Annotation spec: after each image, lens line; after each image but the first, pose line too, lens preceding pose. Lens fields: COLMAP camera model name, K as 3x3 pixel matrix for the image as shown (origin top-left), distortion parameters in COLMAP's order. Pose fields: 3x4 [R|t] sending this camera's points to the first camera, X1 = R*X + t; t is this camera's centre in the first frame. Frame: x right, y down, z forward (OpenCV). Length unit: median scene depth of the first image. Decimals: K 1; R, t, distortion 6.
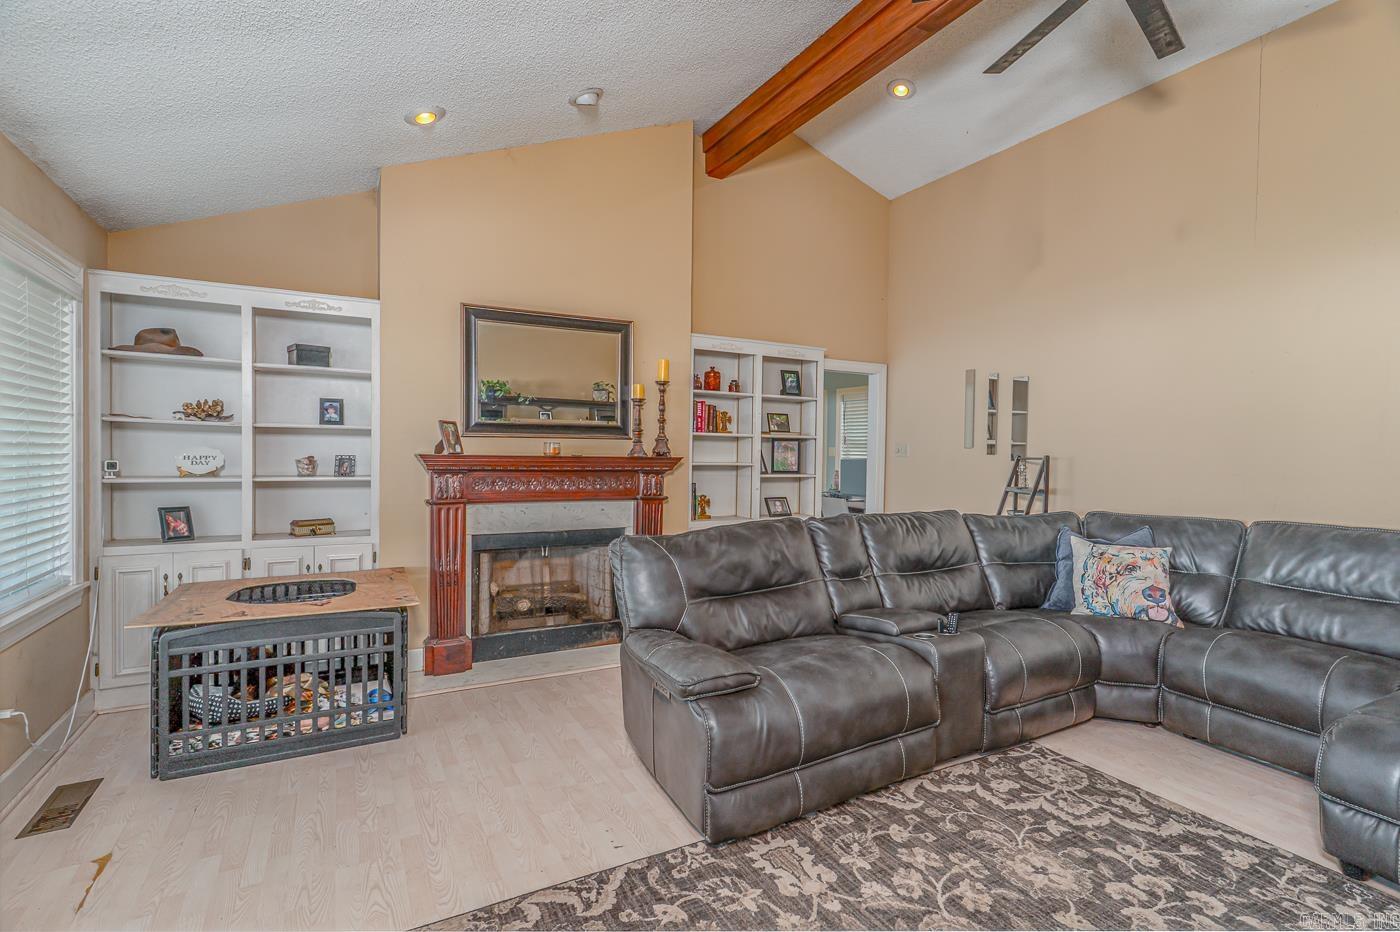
lens RADIAL K [[666.6, 0, 700.0], [0, 666.6, 466.0], [0, 0, 1]] dist [0.001020, 0.000105]
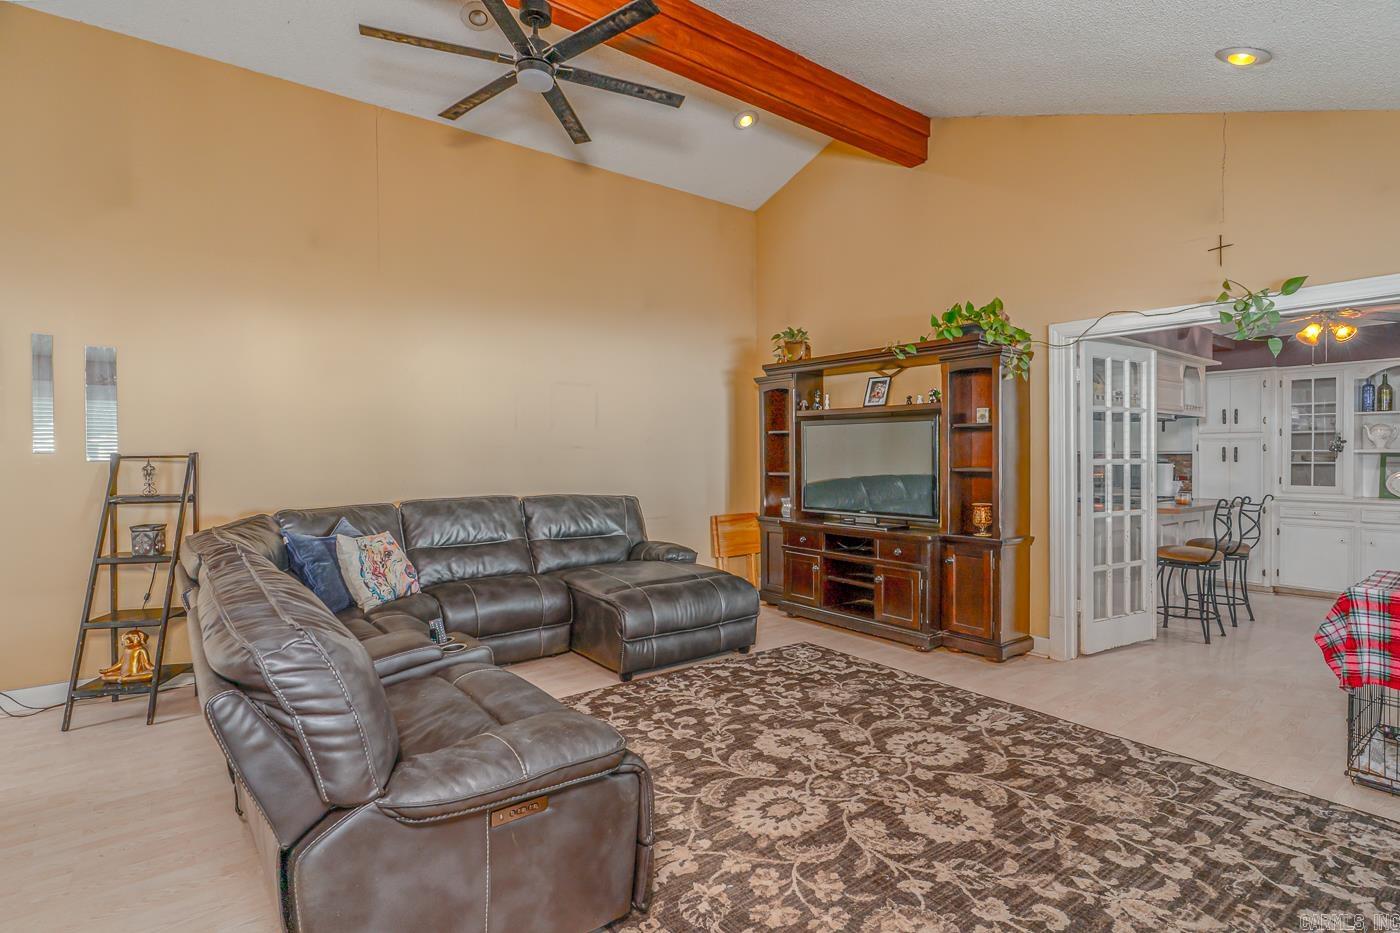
lens RADIAL K [[674.4, 0, 704.7], [0, 674.4, 460.5], [0, 0, 1]] dist [0.000723, 0.000016]
pose [[-0.153469, -0.025305, 0.987829, -0.532999], [0.024808, 0.999258, 0.029452, -0.020572], [-0.987842, 0.029026, -0.152727, 0.660338]]
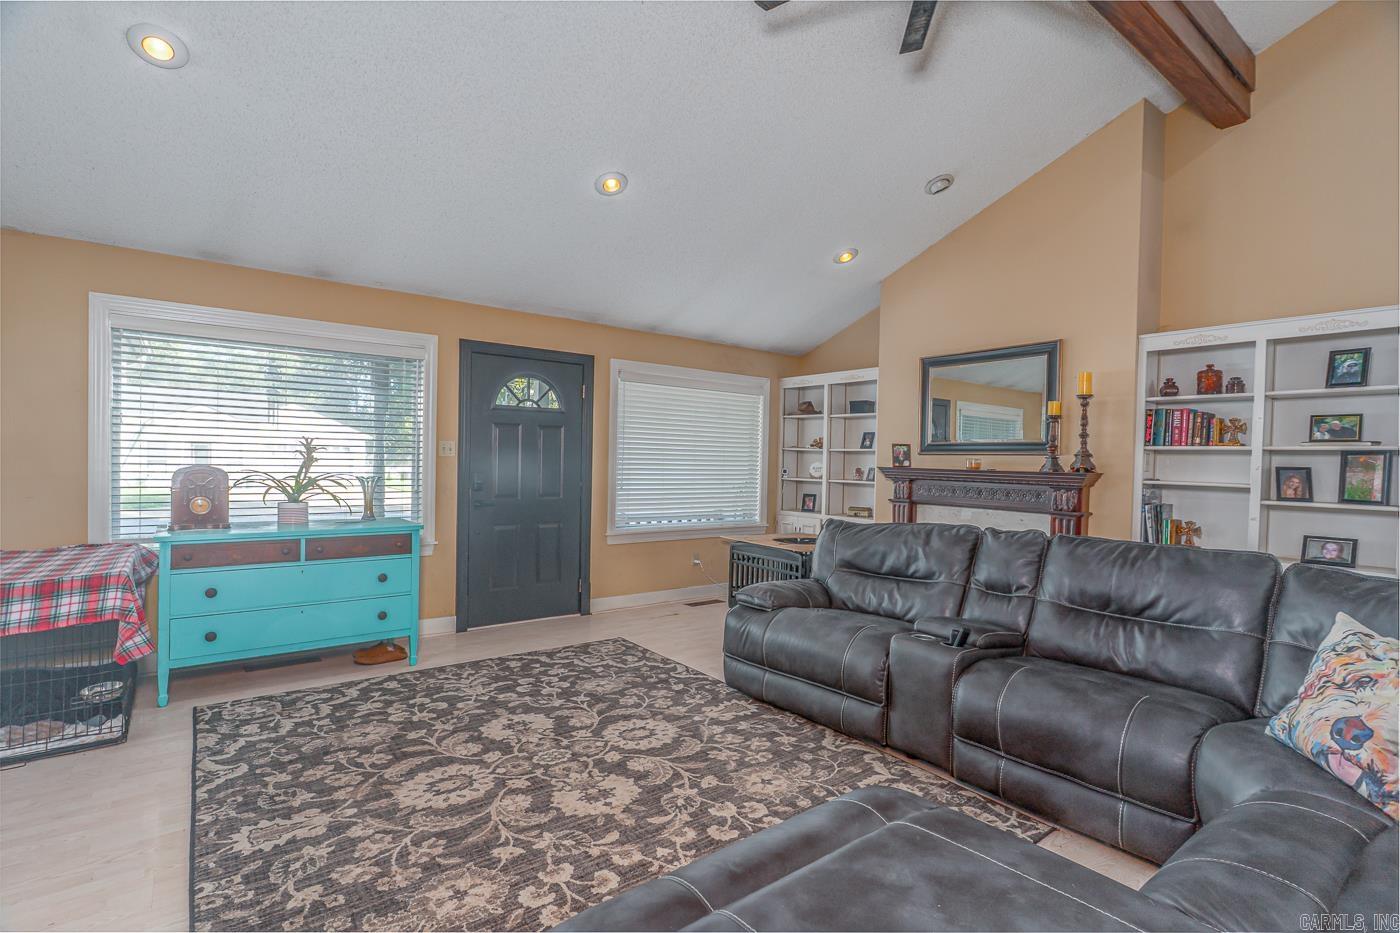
lens RADIAL K [[674.4, 0, 704.7], [0, 674.4, 460.5], [0, 0, 1]] dist [0.000723, 0.000016]
pose [[0.160575, -0.009226, -0.986981, 1.105604], [-0.041132, 0.999025, -0.016030, 0.009427], [0.986166, 0.043170, 0.160039, 0.403817]]
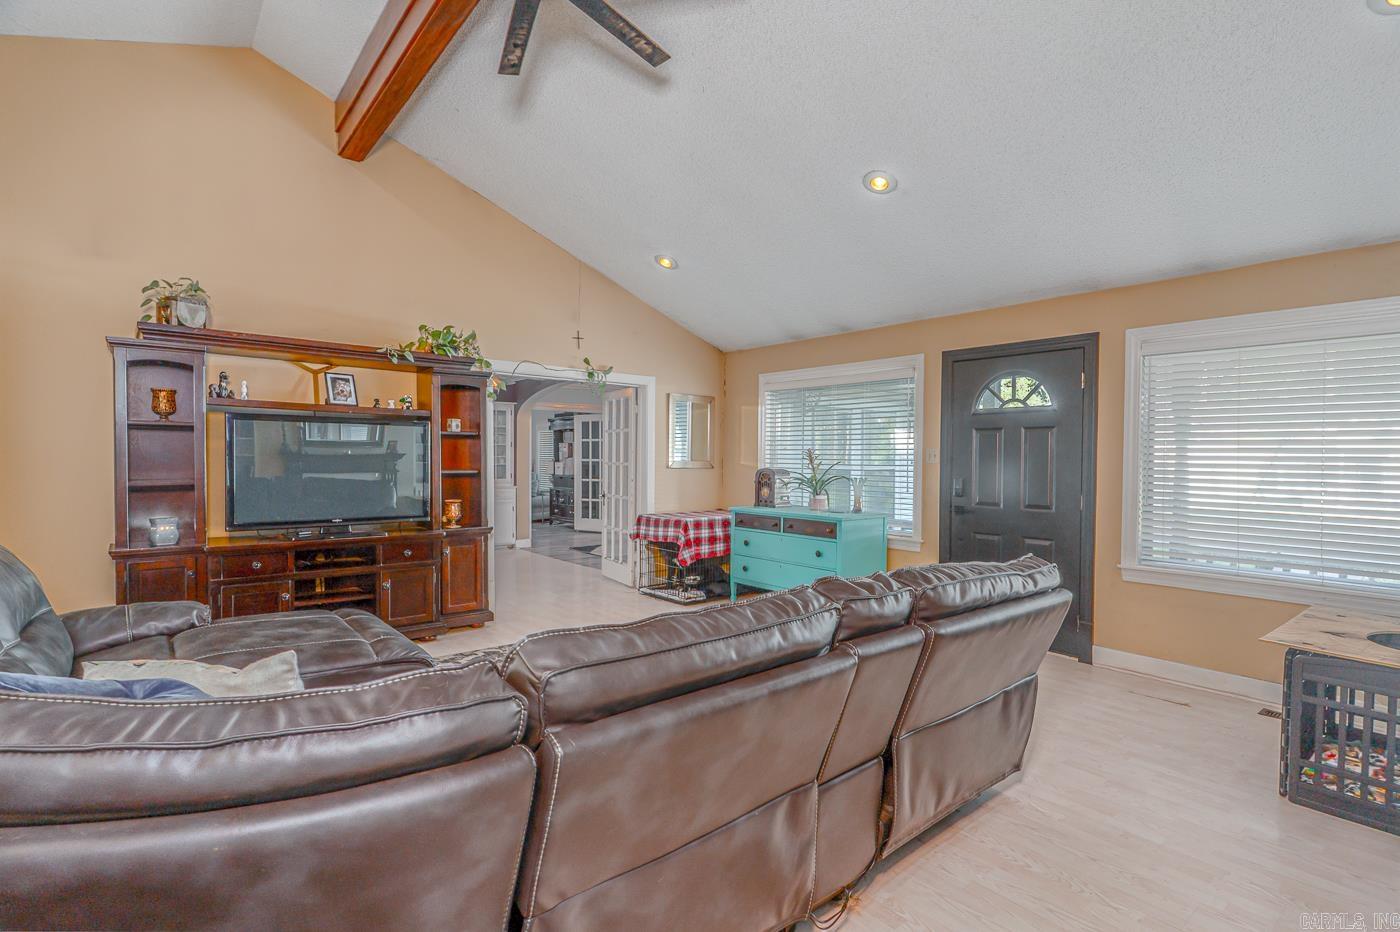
lens RADIAL K [[674.4, 0, 704.7], [0, 674.4, 460.0], [0, 0, 1]] dist [0.000723, 0.000016]
pose [[-0.981042, -0.023117, -0.192413, 0.401996], [-0.027984, 0.999353, 0.022615, -0.027267], [0.191766, 0.027571, -0.981053, 1.532865]]
